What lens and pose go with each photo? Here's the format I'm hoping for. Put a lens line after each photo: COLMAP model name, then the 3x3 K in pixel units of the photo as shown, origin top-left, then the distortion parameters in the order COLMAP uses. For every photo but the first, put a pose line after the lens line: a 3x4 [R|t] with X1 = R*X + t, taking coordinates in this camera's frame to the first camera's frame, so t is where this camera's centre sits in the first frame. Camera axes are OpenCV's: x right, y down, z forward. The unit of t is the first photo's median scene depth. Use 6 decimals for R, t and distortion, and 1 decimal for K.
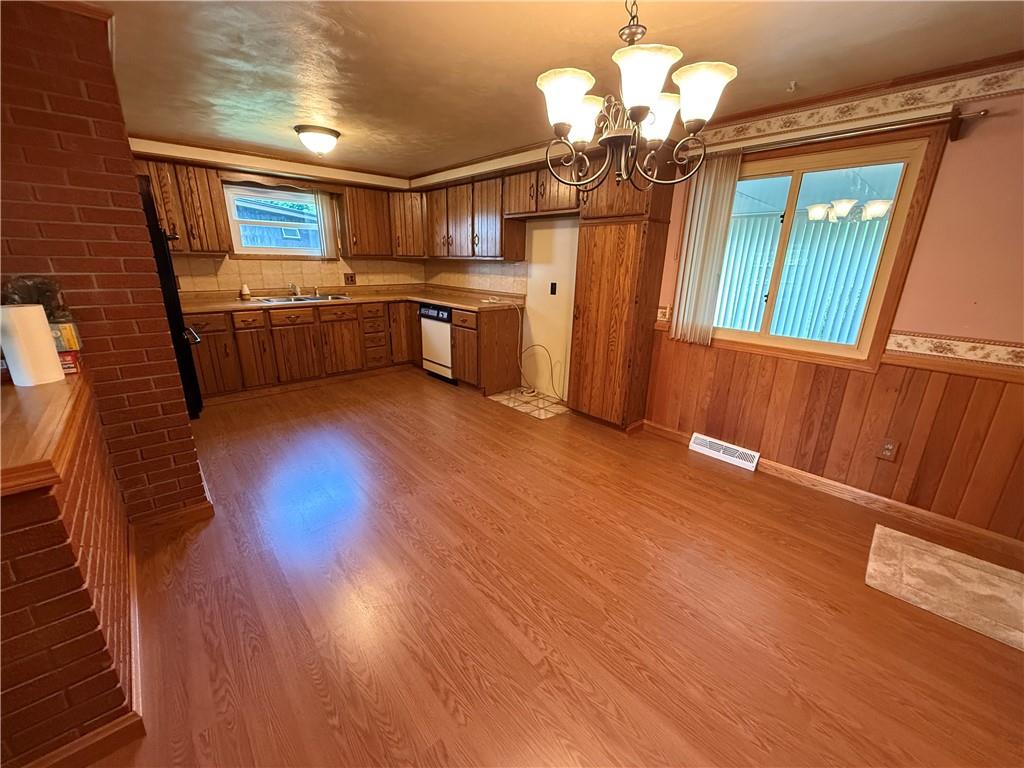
lens RADIAL K [[406.4, 0, 512.1], [0, 406.4, 383.4], [0, 0, 1]] dist [-0.001637, -0.000020]
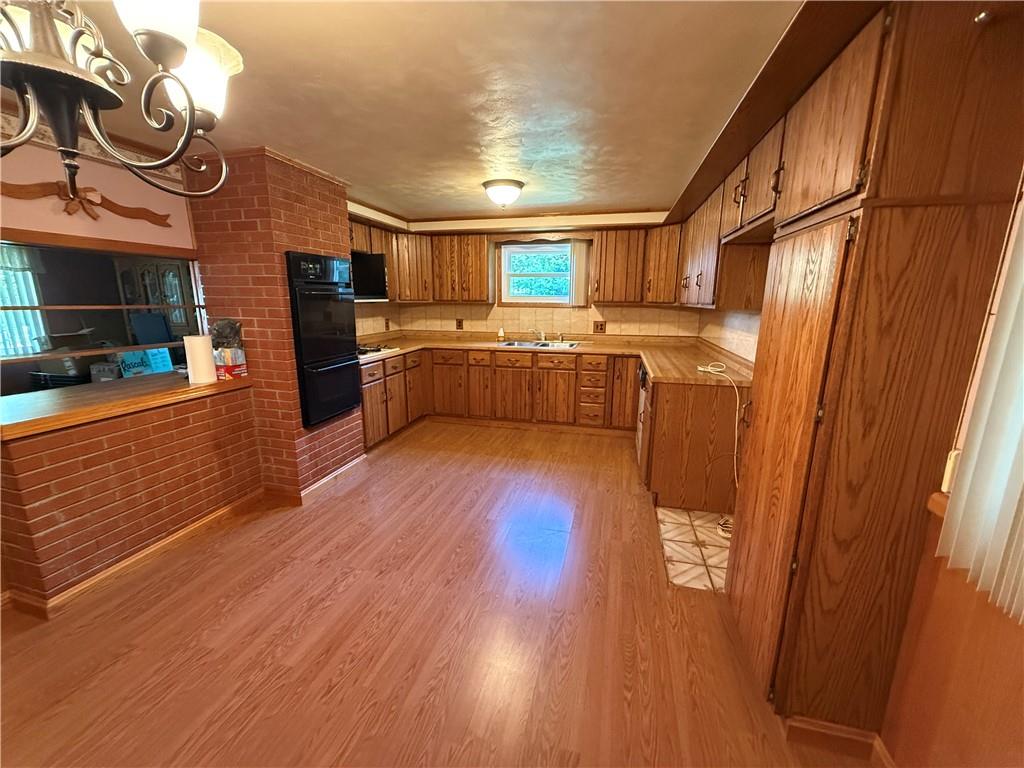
lens RADIAL K [[406.4, 0, 510.7], [0, 406.4, 385.0], [0, 0, 1]] dist [-0.001637, -0.000020]
pose [[0.550876, 0.158916, -0.819318, 0.314104], [-0.240169, 0.970363, 0.026733, -0.119837], [0.799284, 0.182048, 0.572716, 0.376941]]
